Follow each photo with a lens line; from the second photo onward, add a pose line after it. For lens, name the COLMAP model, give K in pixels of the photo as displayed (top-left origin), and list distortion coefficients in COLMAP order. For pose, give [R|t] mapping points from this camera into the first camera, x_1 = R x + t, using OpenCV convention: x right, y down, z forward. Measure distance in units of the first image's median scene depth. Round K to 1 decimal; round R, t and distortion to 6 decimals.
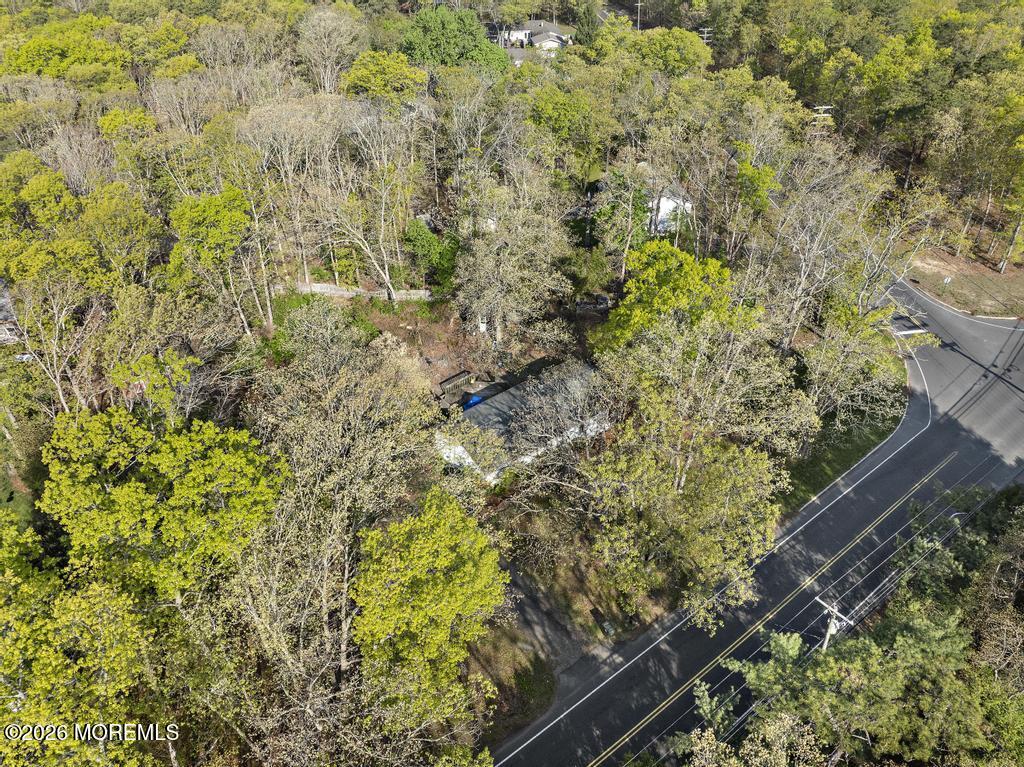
lens RADIAL K [[721.9, 0, 512.0], [0, 721.9, 383.5], [0, 0, 1]] dist [-0.048527, -0.001438]
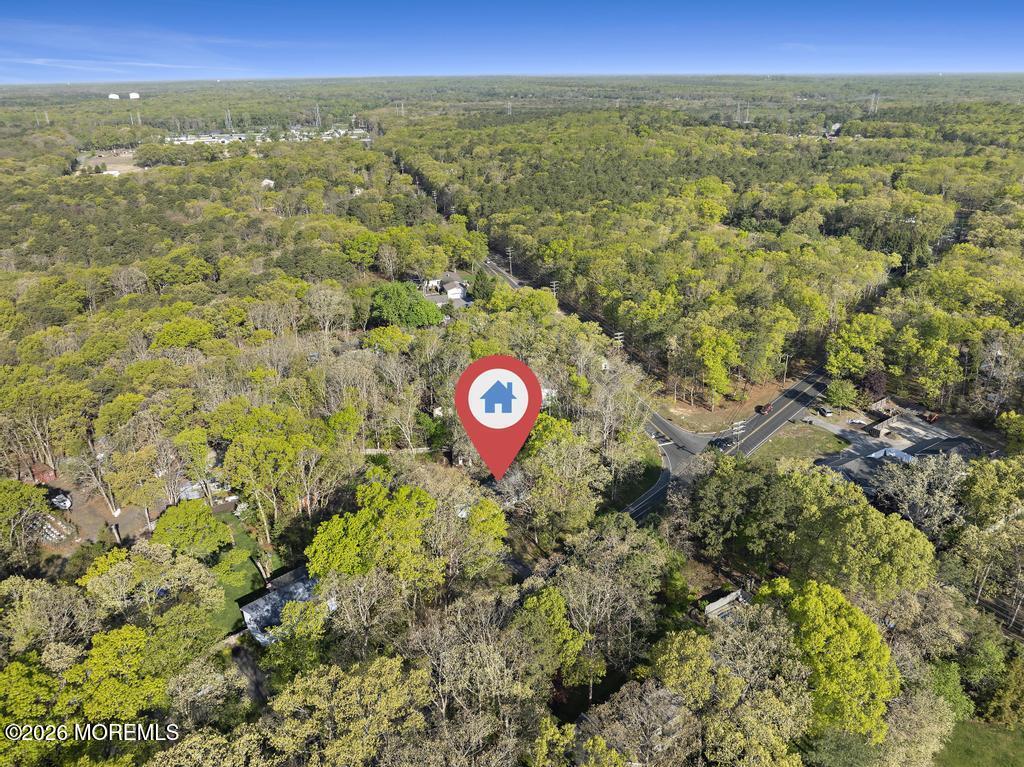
lens RADIAL K [[721.9, 0, 512.0], [0, 721.9, 383.5], [0, 0, 1]] dist [-0.048527, -0.001438]
pose [[0.983846, -0.078065, 0.161098, -0.181692], [0.113541, 0.967860, -0.224402, 0.156051], [-0.138402, 0.239068, 0.961089, -0.880243]]
